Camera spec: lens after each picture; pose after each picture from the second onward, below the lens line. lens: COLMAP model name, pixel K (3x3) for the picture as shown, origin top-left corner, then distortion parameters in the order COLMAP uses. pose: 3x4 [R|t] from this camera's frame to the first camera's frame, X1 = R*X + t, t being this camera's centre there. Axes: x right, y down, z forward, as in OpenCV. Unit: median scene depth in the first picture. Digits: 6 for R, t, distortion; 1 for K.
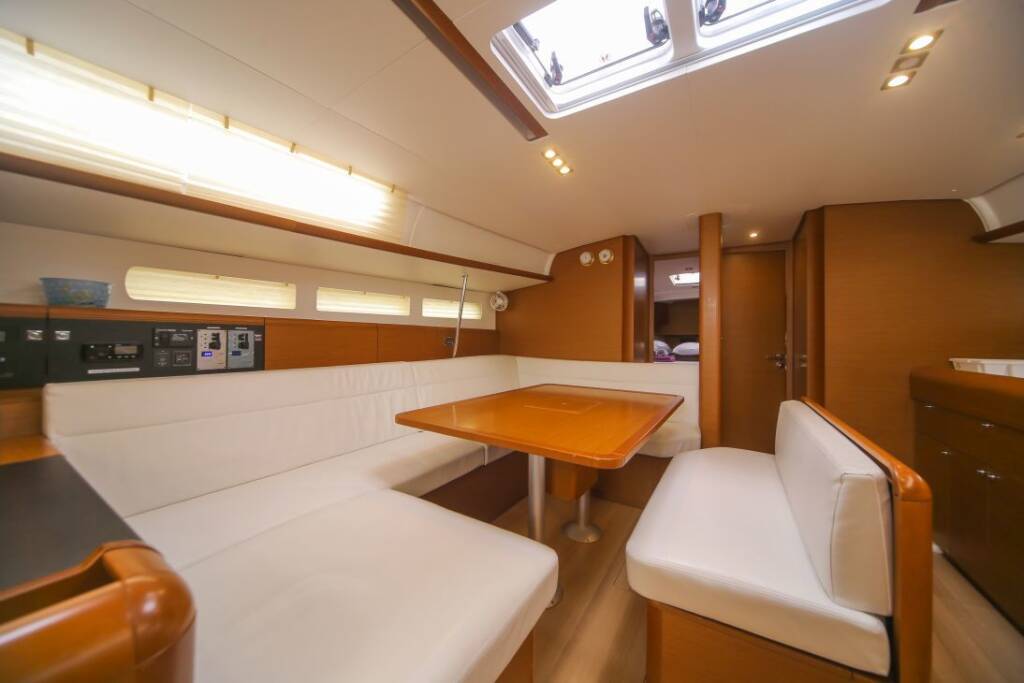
lens RADIAL K [[353.2, 0, 509.4], [0, 353.2, 336.3], [0, 0, 1]] dist [-0.009489, -0.000071]
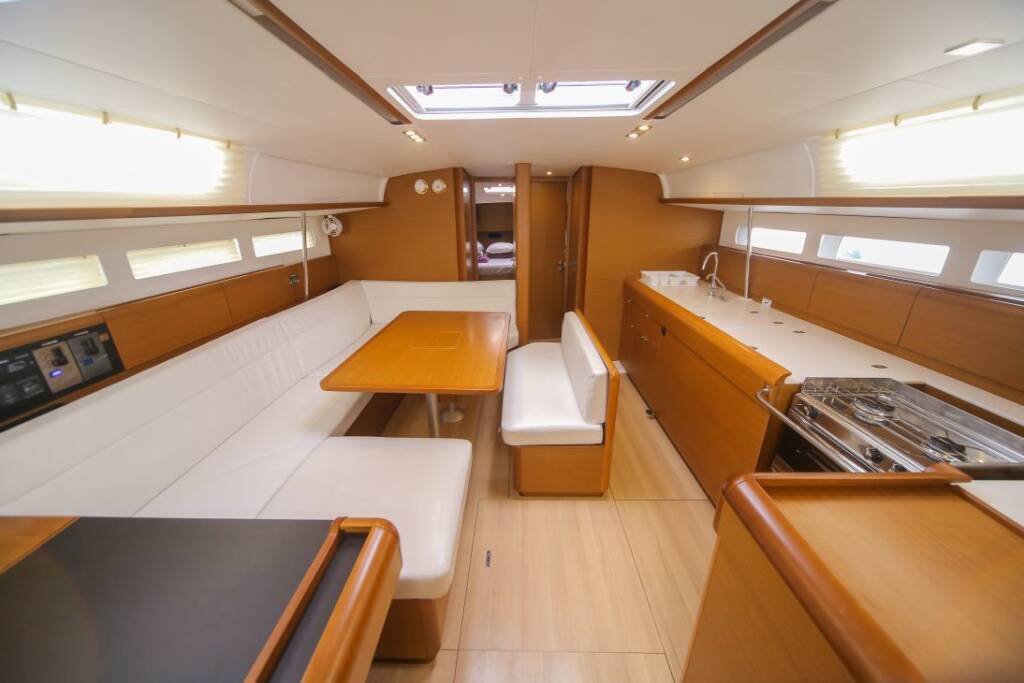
lens RADIAL K [[354.7, 0, 510.5], [0, 354.7, 335.0], [0, 0, 1]] dist [-0.008882, 0.000019]
pose [[0.856288, -0.186806, 0.481533, -0.257282], [0.009620, 0.937909, 0.346747, -0.291136], [-0.516409, -0.292283, 0.804918, -0.229049]]
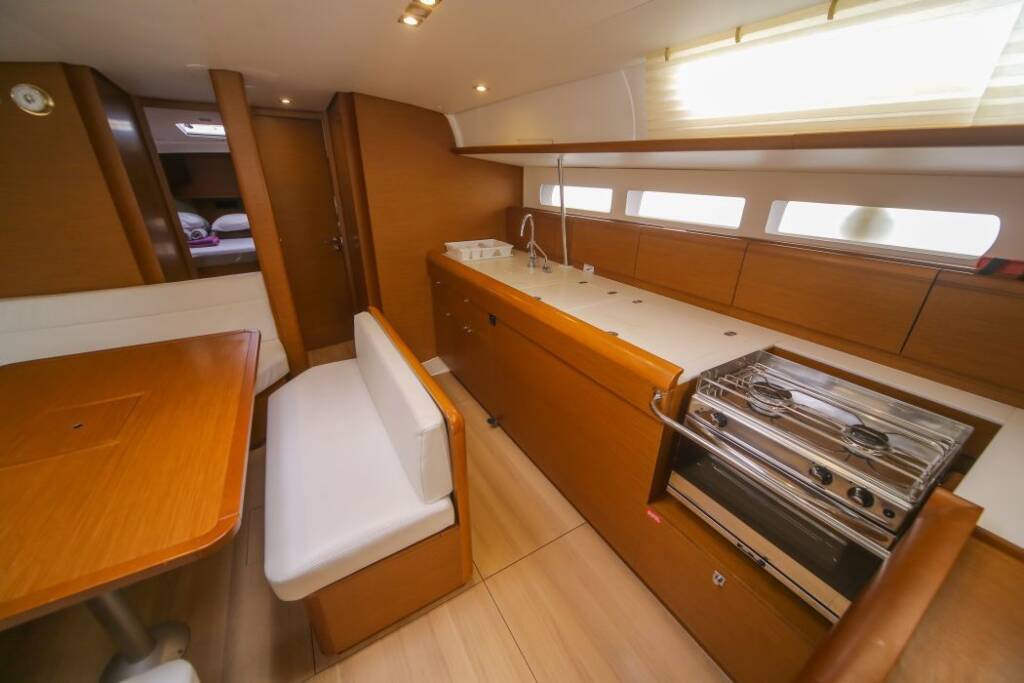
lens RADIAL K [[369.1, 0, 512.5], [0, 369.1, 338.0], [0, 0, 1]] dist [-0.009229, 0.000007]
pose [[0.450567, -0.362317, 0.815914, 0.034853], [-0.017453, 0.910192, 0.413820, -0.230841], [-0.892572, -0.200694, 0.403779, 0.081528]]
